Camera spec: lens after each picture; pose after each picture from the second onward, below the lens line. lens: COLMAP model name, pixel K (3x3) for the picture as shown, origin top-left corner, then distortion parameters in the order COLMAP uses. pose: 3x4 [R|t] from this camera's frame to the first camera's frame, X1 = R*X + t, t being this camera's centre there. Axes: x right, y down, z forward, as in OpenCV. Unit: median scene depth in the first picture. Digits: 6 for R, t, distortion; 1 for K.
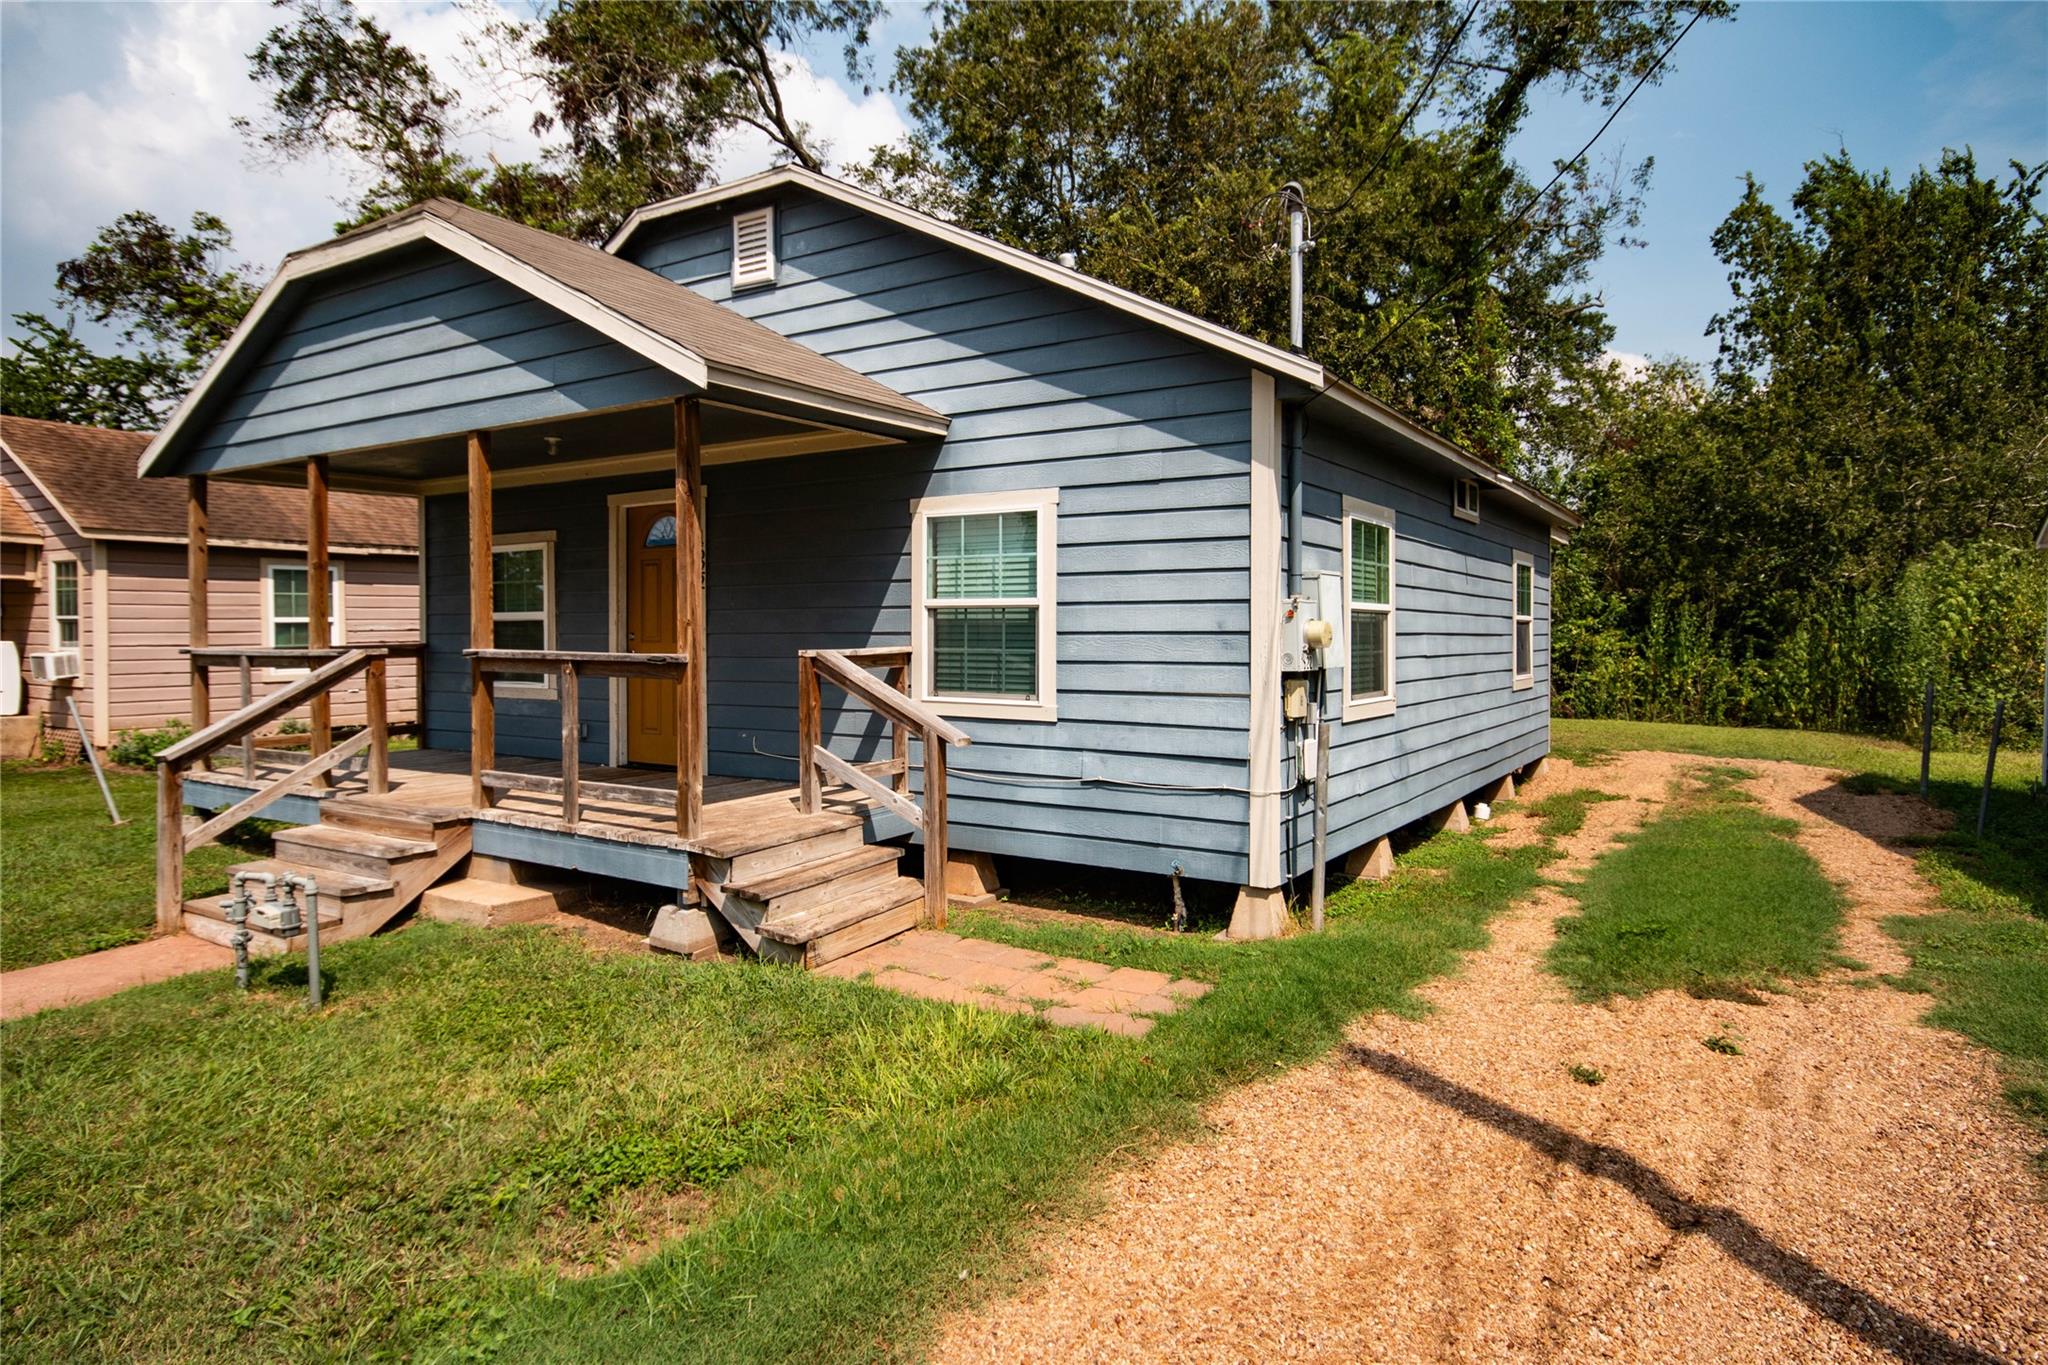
lens RADIAL K [[1161.6, 0, 1026.8], [0, 1161.6, 639.5], [0, 0, 1]] dist [0.003798, 0.001859]
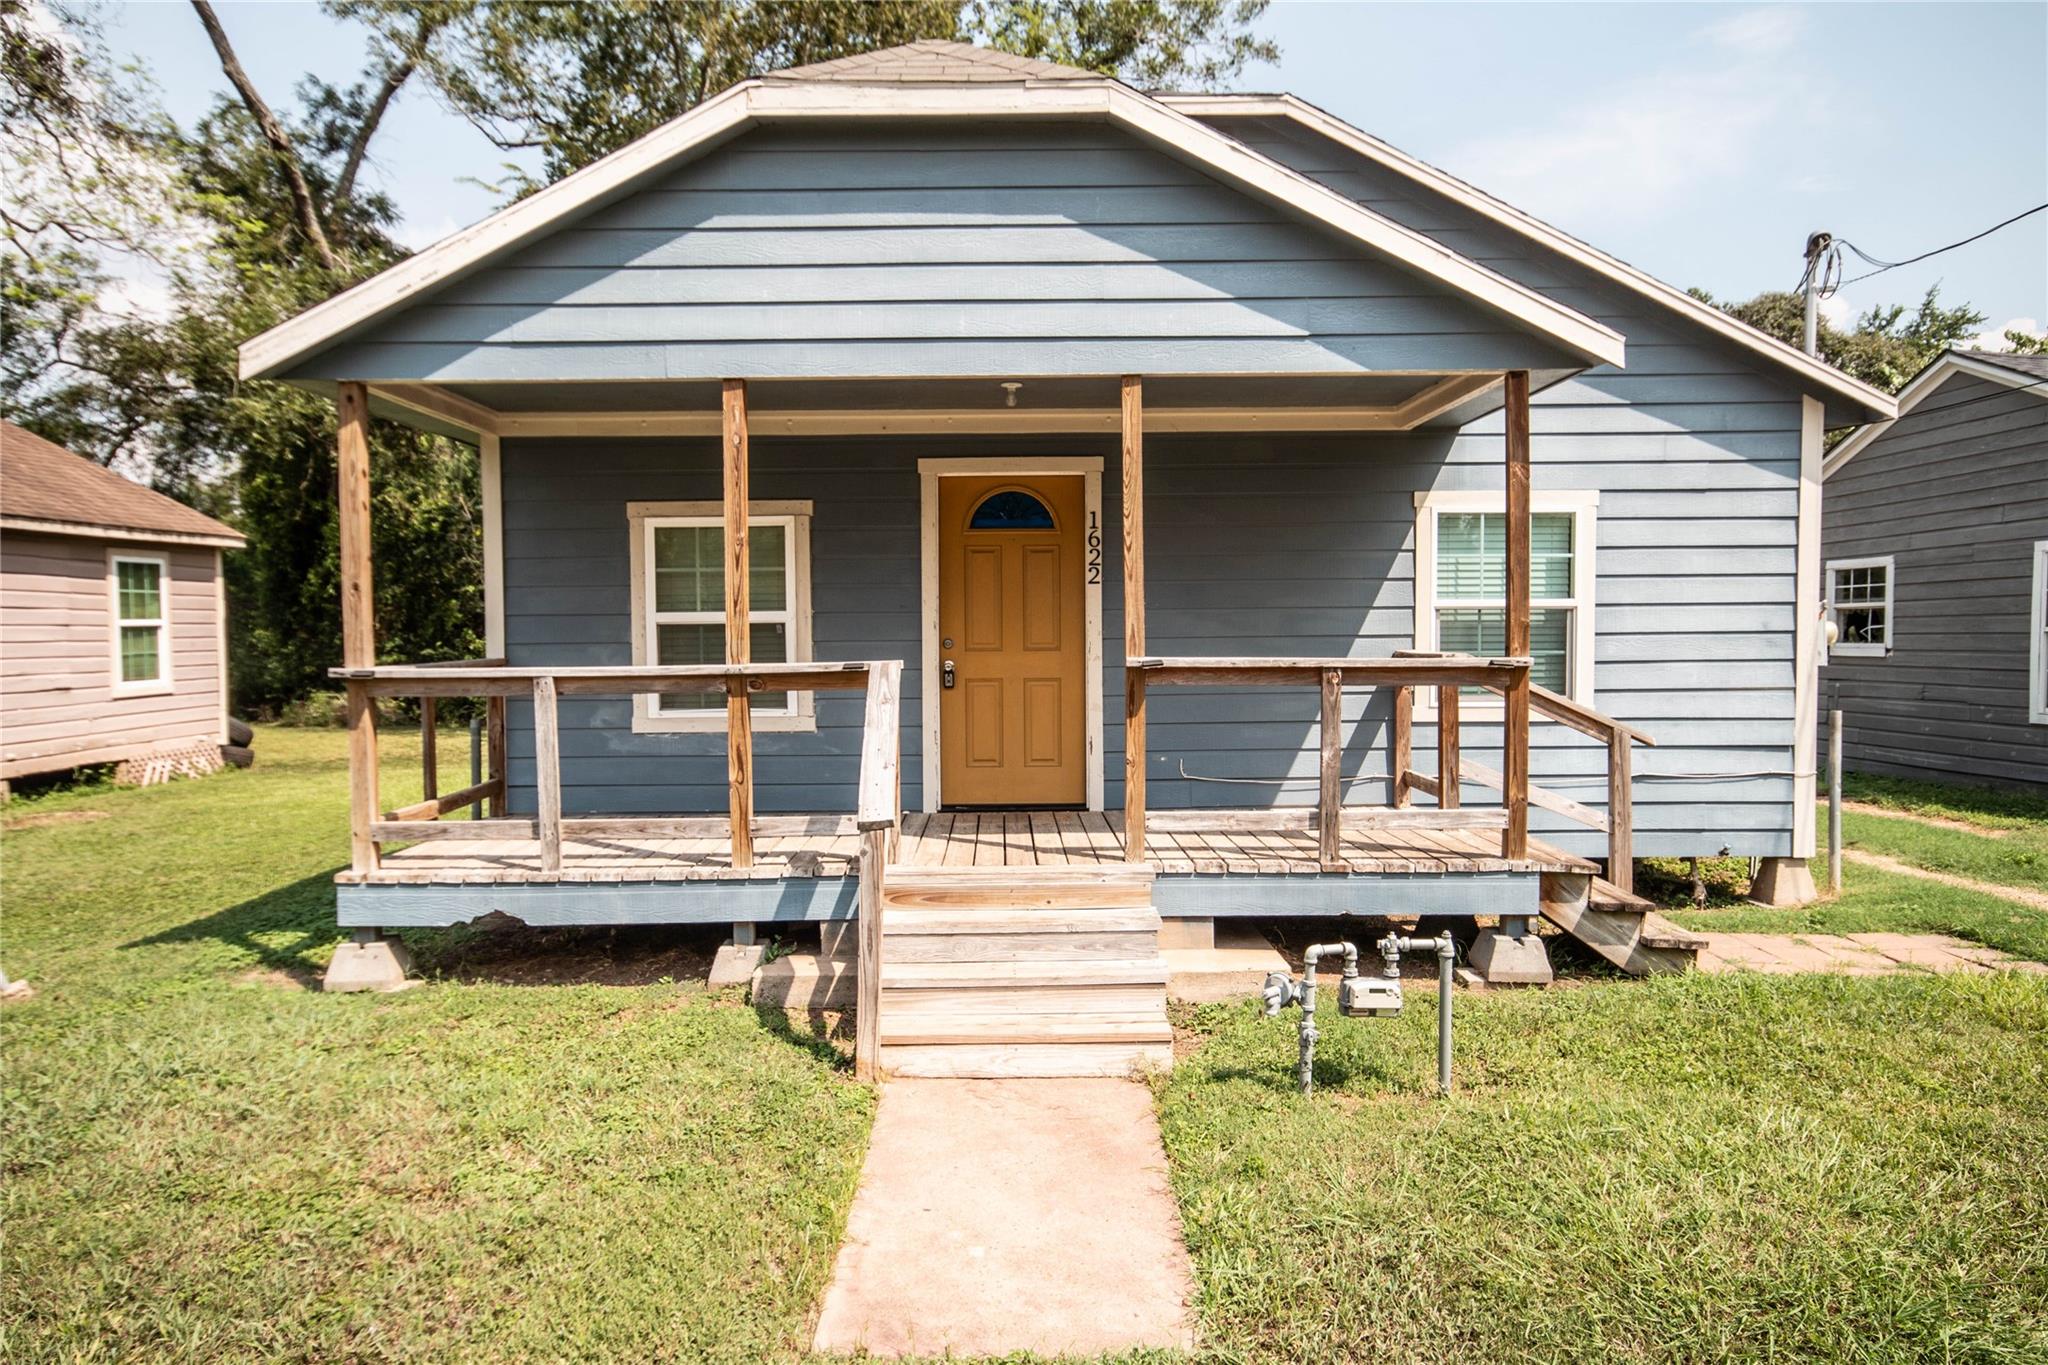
lens RADIAL K [[1350.7, 0, 1003.2], [0, 1350.7, 690.2], [0, 0, 1]] dist [-0.000955, 0.018007]
pose [[0.838114, -0.025819, 0.544884, -1.050919], [0.010969, 0.999475, 0.030488, 0.001837], [-0.545385, -0.019576, 0.837957, 0.292942]]
